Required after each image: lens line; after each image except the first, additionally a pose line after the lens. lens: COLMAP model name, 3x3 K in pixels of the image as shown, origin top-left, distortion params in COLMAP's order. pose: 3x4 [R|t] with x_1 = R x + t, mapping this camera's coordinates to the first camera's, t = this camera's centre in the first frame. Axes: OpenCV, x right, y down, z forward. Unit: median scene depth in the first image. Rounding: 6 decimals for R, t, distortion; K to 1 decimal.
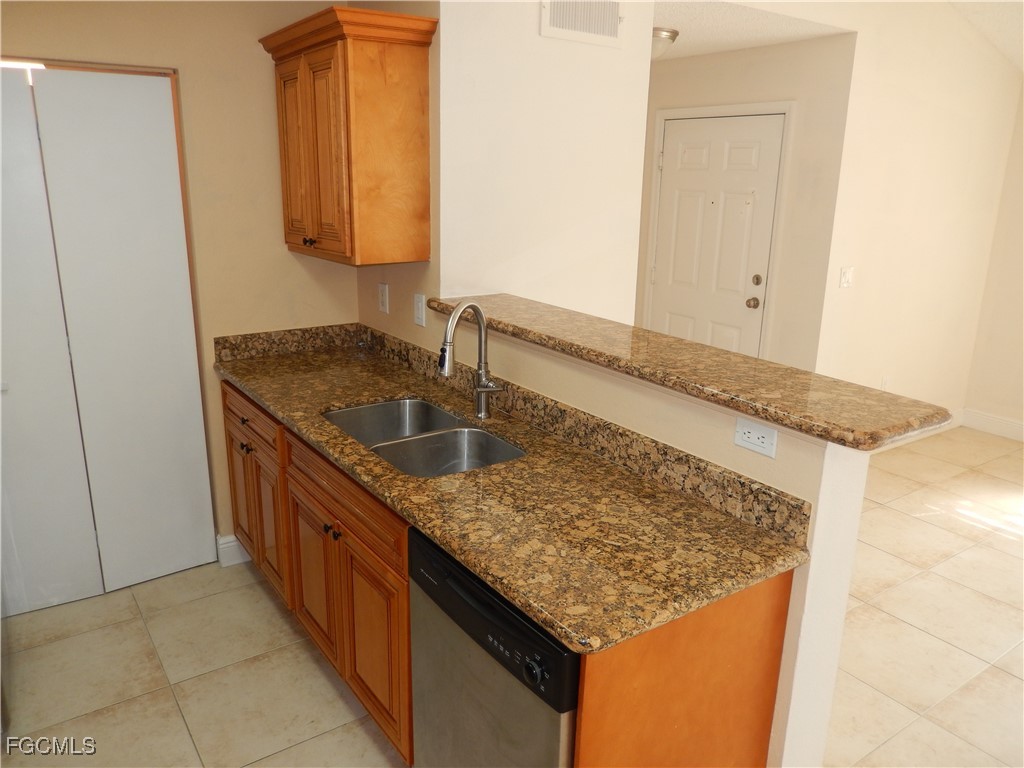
lens RADIAL K [[768.3, 0, 496.4], [0, 768.3, 387.8], [0, 0, 1]] dist [-0.001721, -0.011631]
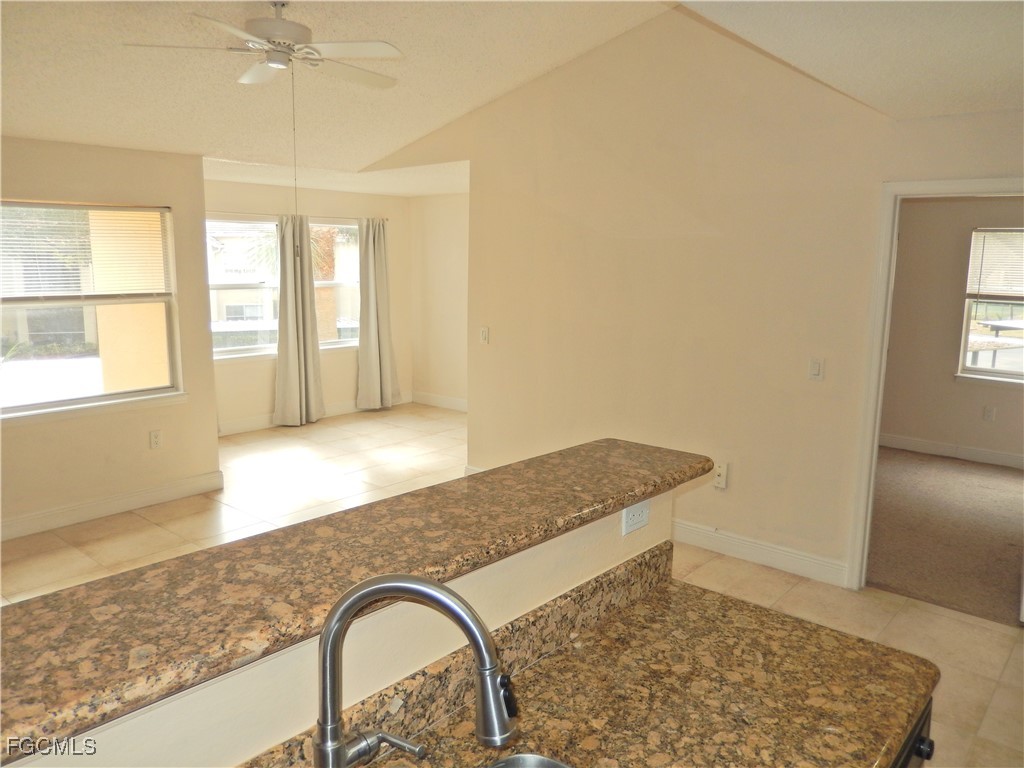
lens RADIAL K [[768.3, 0, 518.4], [0, 768.3, 370.8], [0, 0, 1]] dist [-0.001721, -0.011631]
pose [[-0.263353, -0.163446, 0.950753, -0.456278], [0.241650, 0.942946, 0.229039, -0.313224], [-0.933944, 0.290067, -0.208831, 1.018523]]
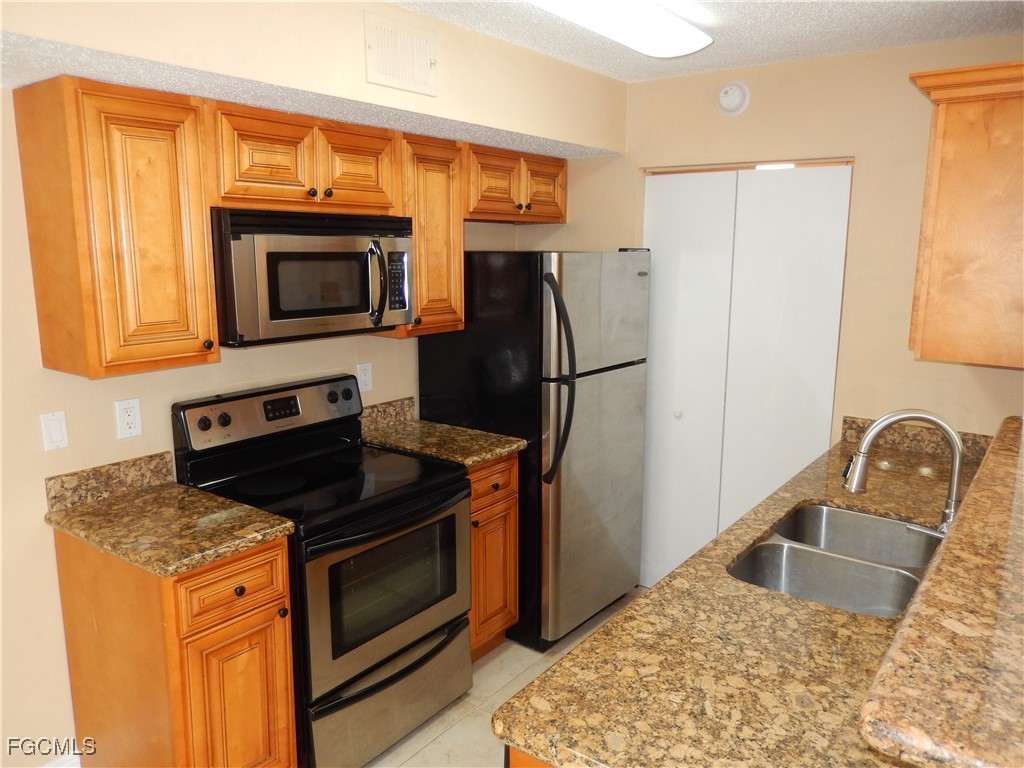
lens RADIAL K [[768.3, 0, 517.4], [0, 768.3, 379.6], [0, 0, 1]] dist [-0.001721, -0.011631]
pose [[0.333210, 0.153388, -0.930292, 0.564164], [-0.263127, 0.962605, 0.064469, -0.088281], [0.905392, 0.223304, 0.361110, 0.346044]]
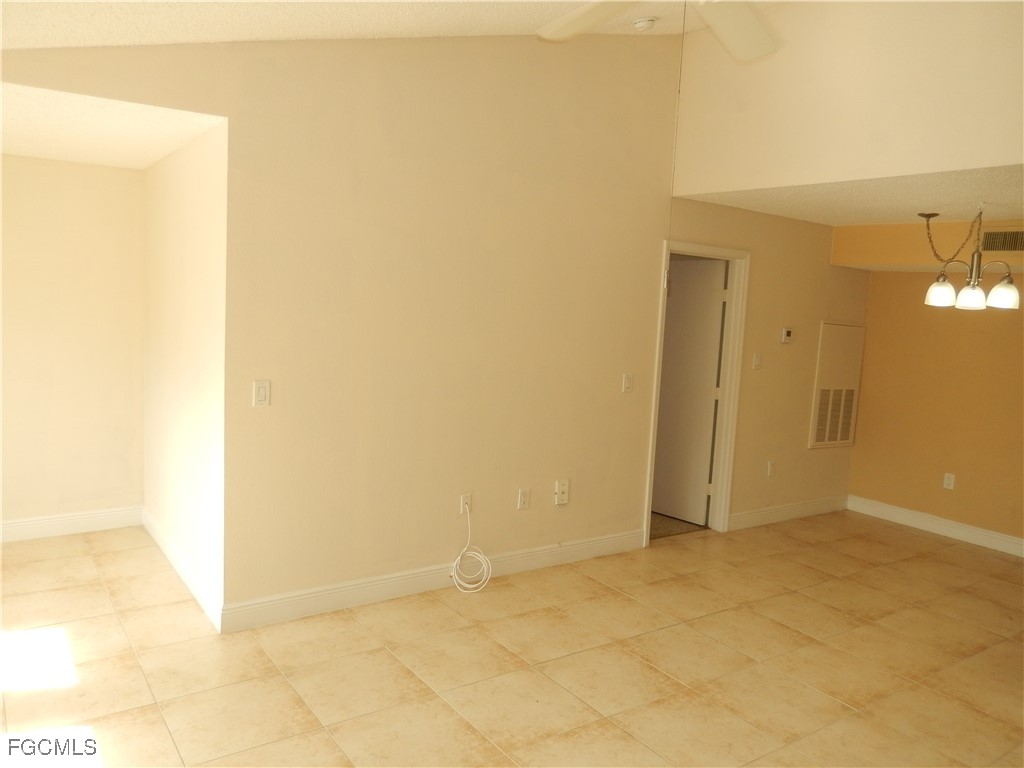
lens RADIAL K [[768.3, 0, 518.0], [0, 768.3, 376.4], [0, 0, 1]] dist [-0.001721, -0.011631]
pose [[-0.996973, -0.071136, -0.031371, 1.474374], [-0.077702, 0.925230, 0.371365, -0.557182], [0.002609, 0.372679, -0.927957, 2.056092]]
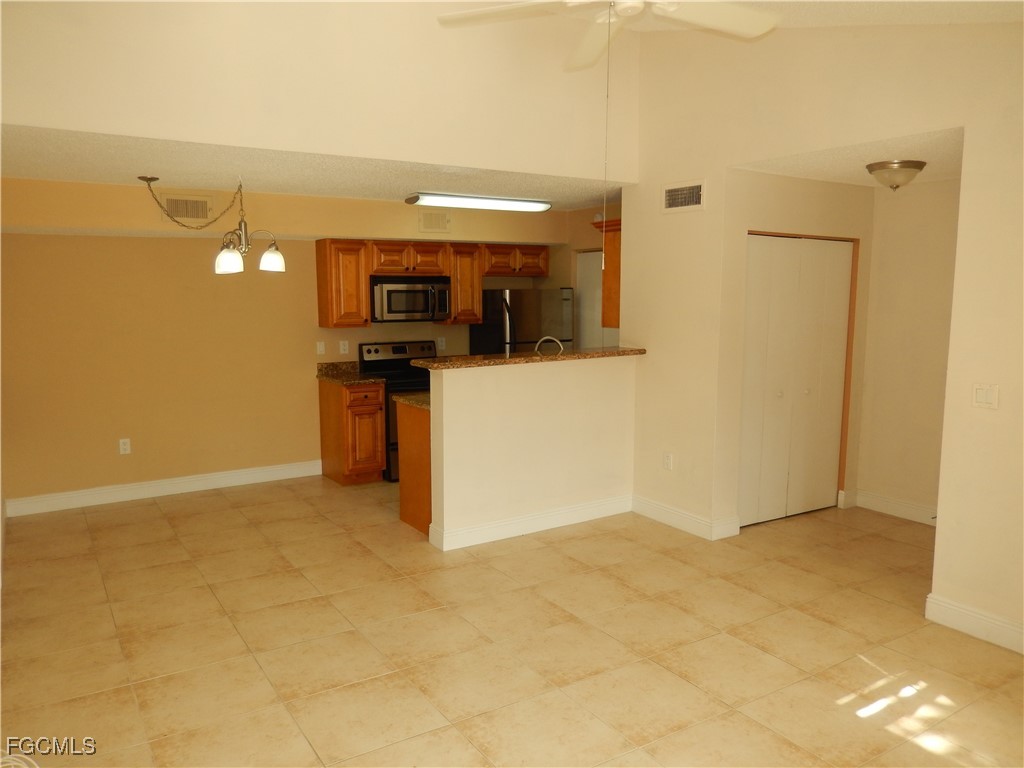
lens RADIAL K [[768.3, 0, 511.1], [0, 768.3, 368.0], [0, 0, 1]] dist [-0.001721, -0.011631]
pose [[-0.030725, 0.087523, -0.995689, 2.471058], [-0.271582, 0.957951, 0.092586, -0.214531], [0.961925, 0.273256, -0.005664, 0.941646]]
